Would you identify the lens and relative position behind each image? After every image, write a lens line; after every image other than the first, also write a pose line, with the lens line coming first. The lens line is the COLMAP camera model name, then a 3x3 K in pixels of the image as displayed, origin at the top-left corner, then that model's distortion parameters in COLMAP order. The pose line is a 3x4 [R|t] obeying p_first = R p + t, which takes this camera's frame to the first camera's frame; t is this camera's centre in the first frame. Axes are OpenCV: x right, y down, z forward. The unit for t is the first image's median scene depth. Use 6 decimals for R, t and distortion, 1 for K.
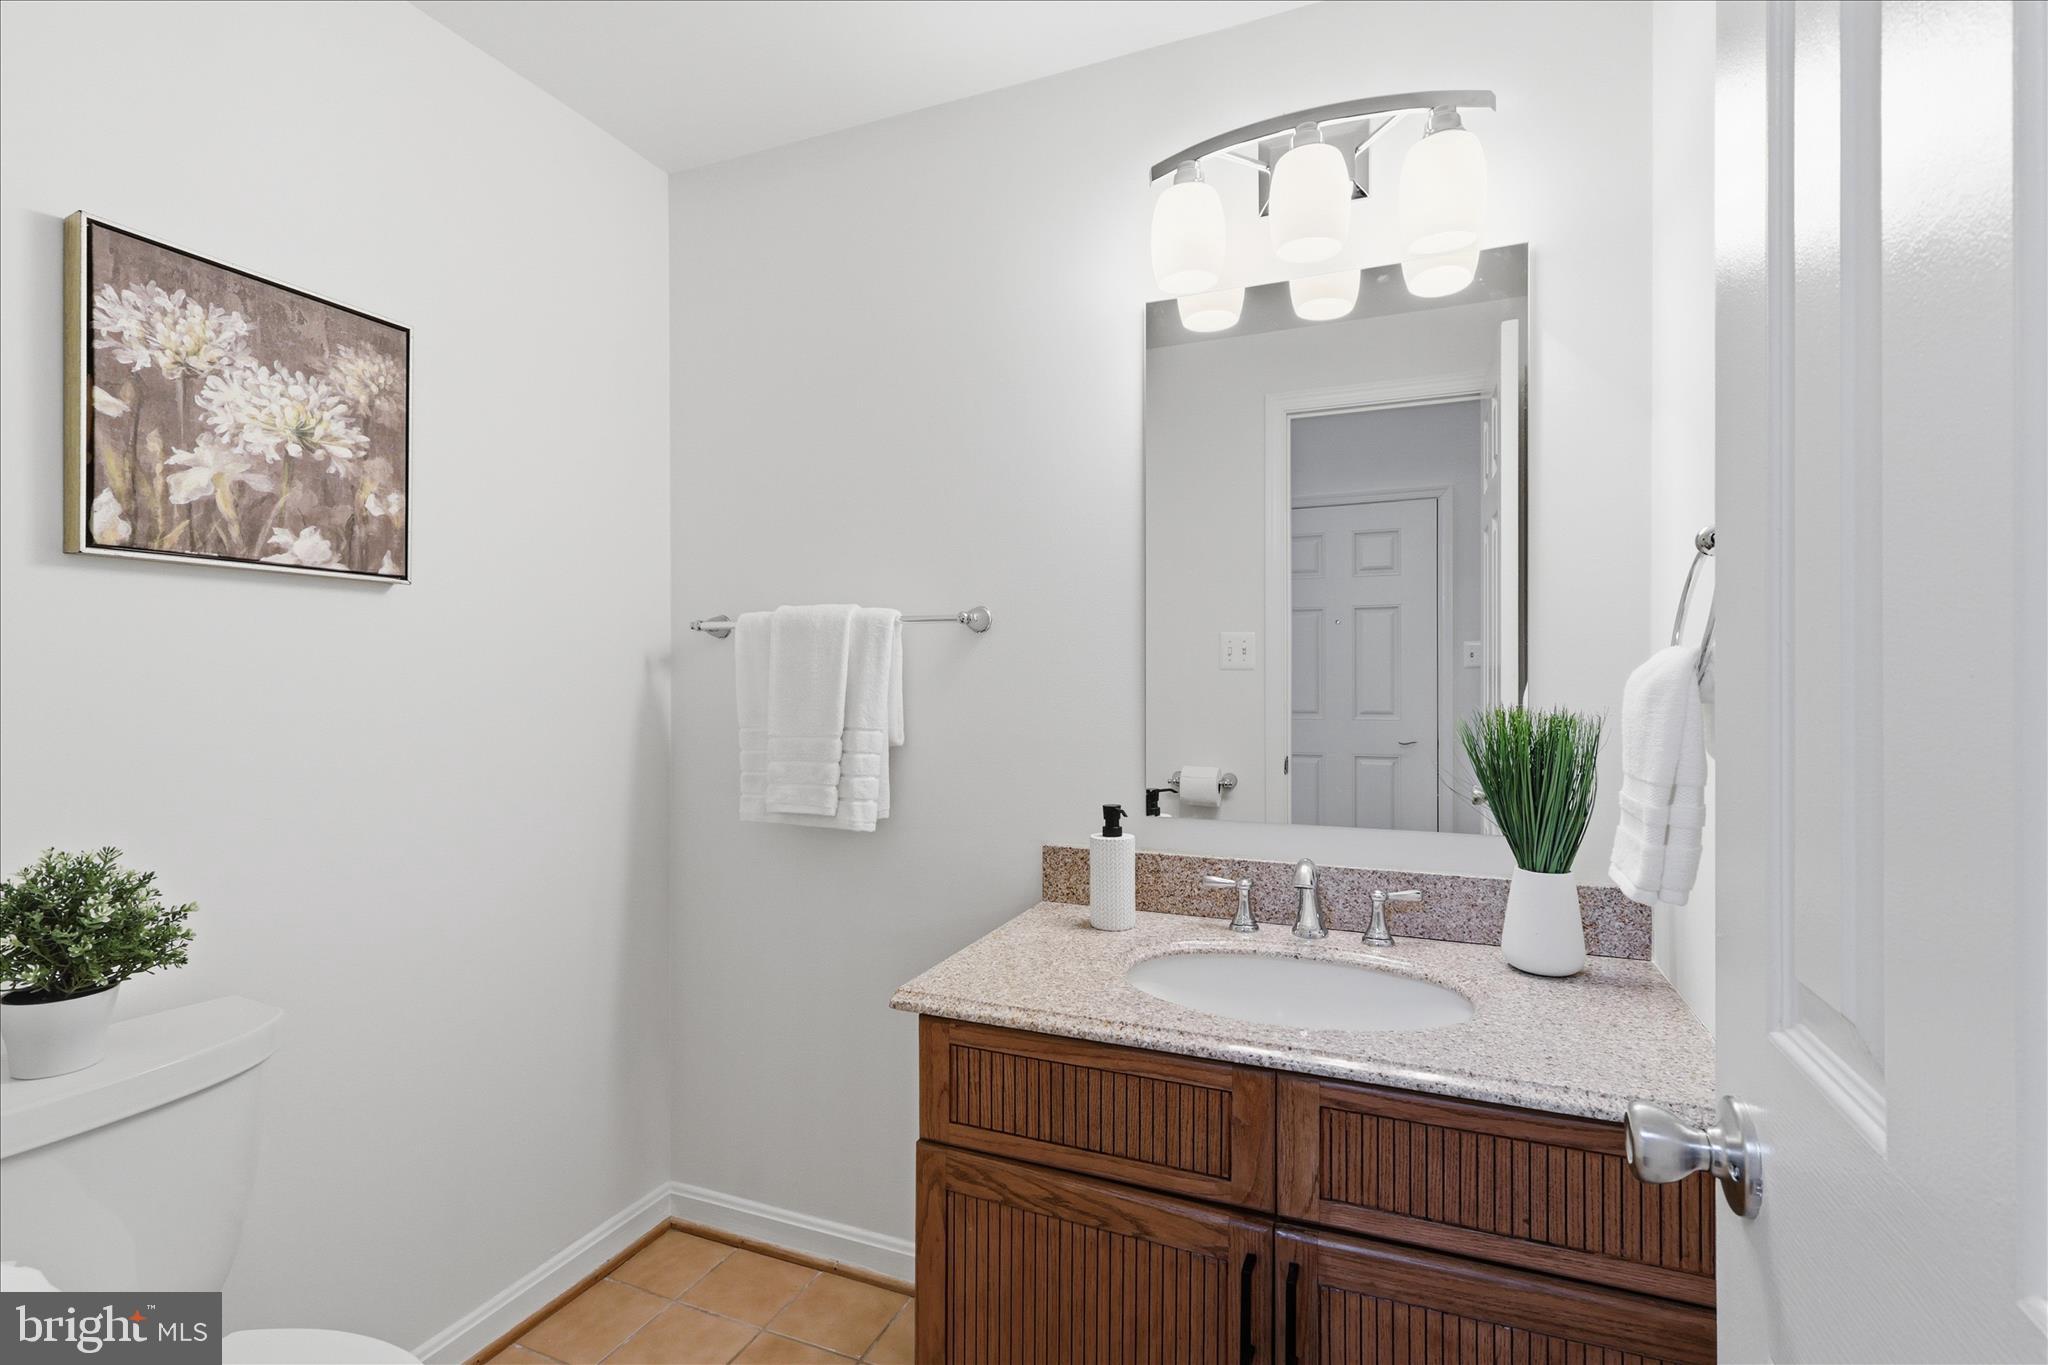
lens RADIAL K [[949.1, 0, 1027.5], [0, 949.1, 677.1], [0, 0, 1]] dist [-0.000922, -0.000039]
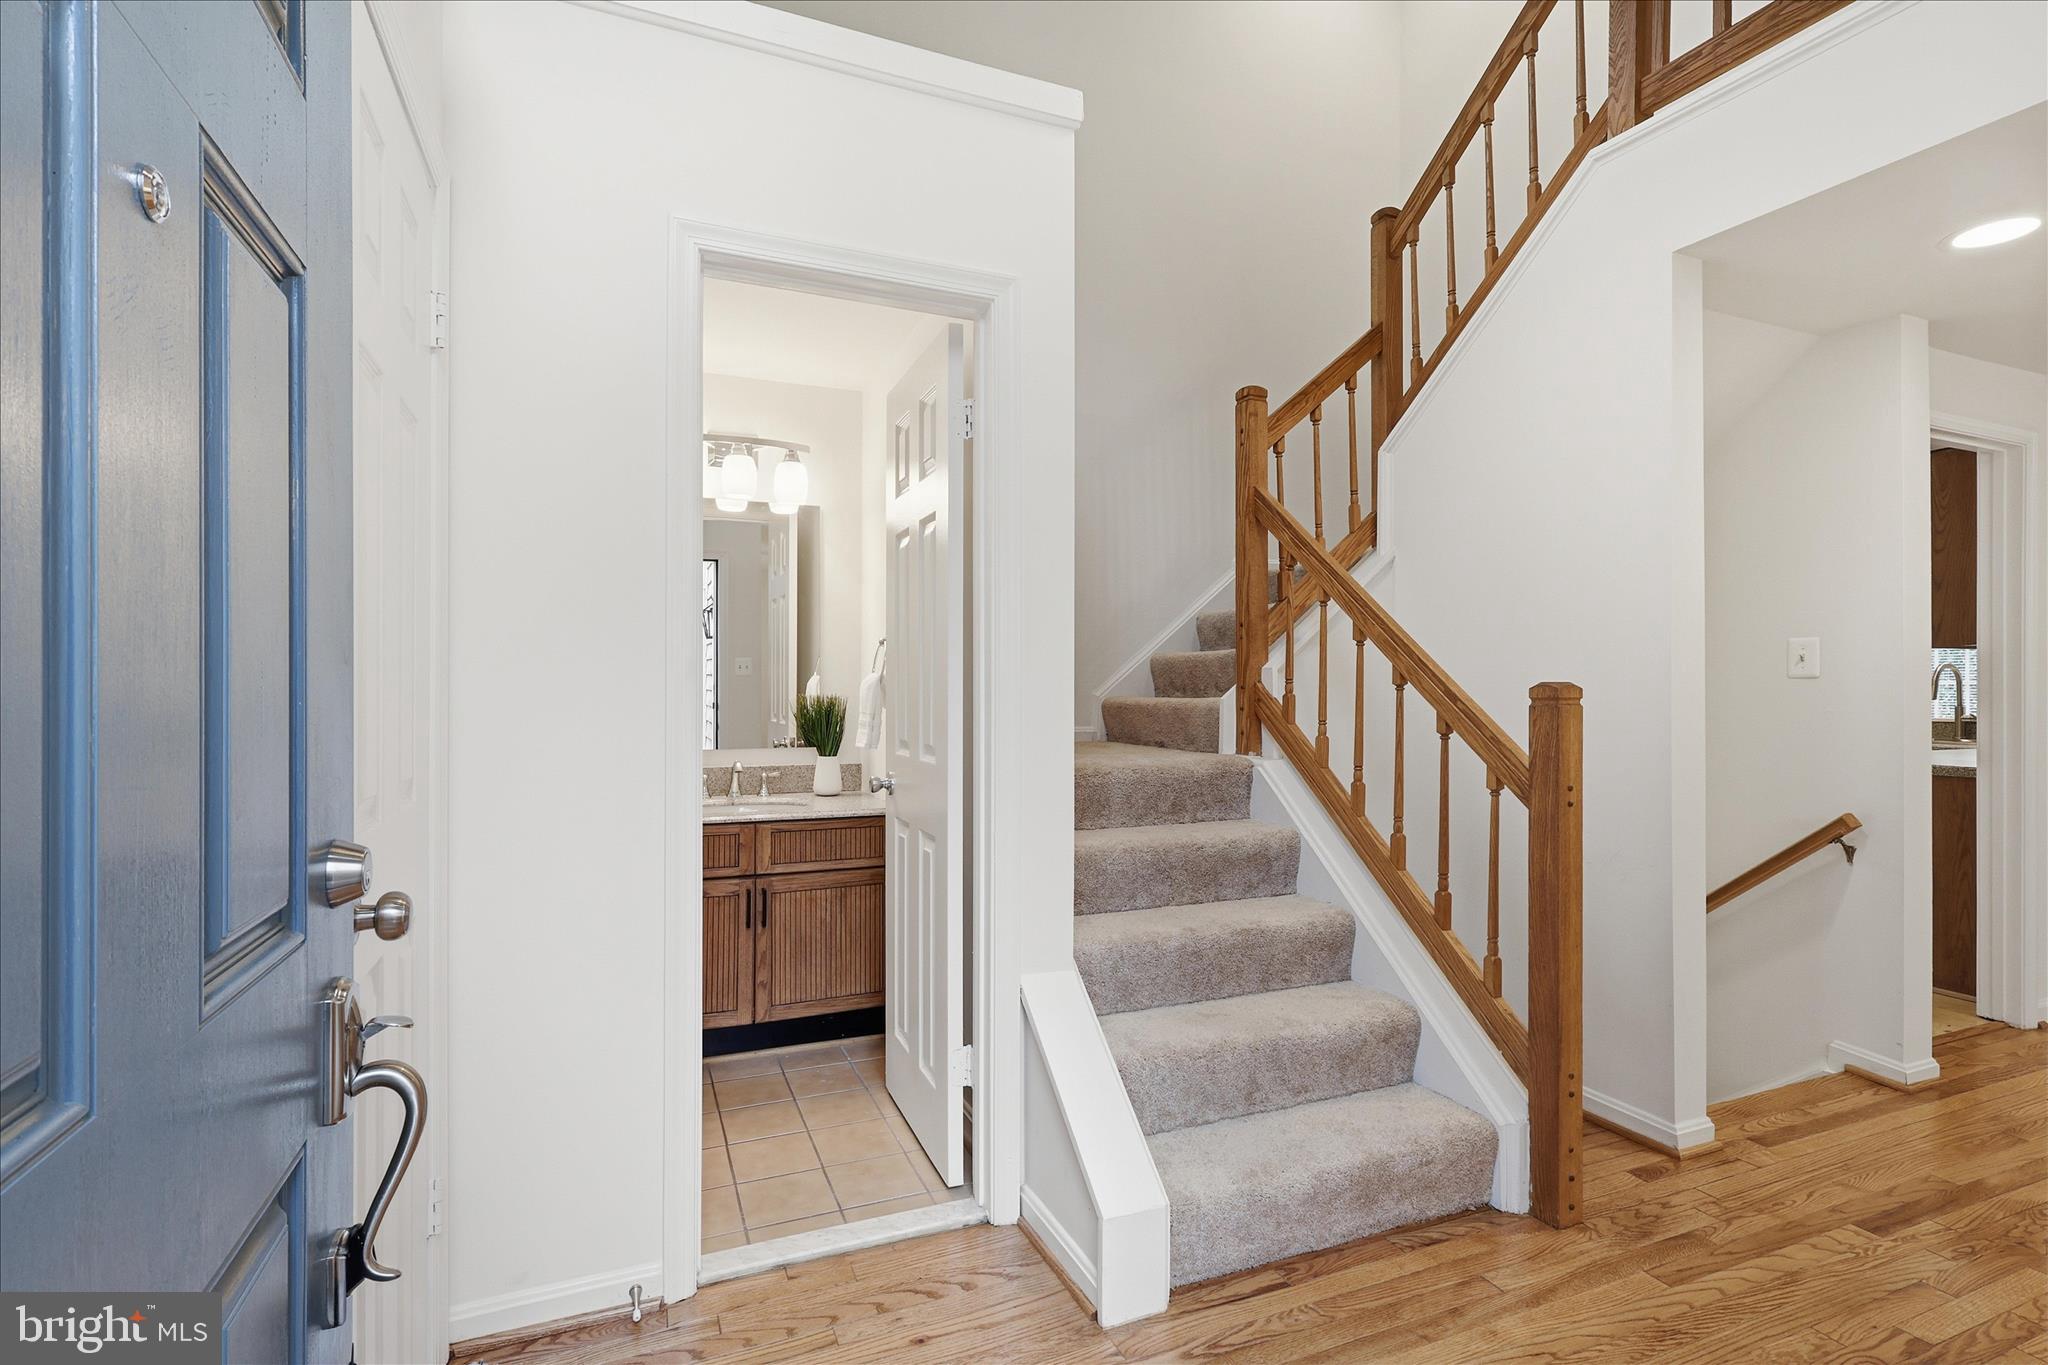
lens RADIAL K [[949.1, 0, 1027.5], [0, 949.1, 677.1], [0, 0, 1]] dist [-0.000922, -0.000039]
pose [[0.702790, -0.001876, 0.711395, -1.026923], [0.000450, 0.999997, 0.002192, -0.021636], [-0.711397, -0.001221, 0.702789, -1.357768]]
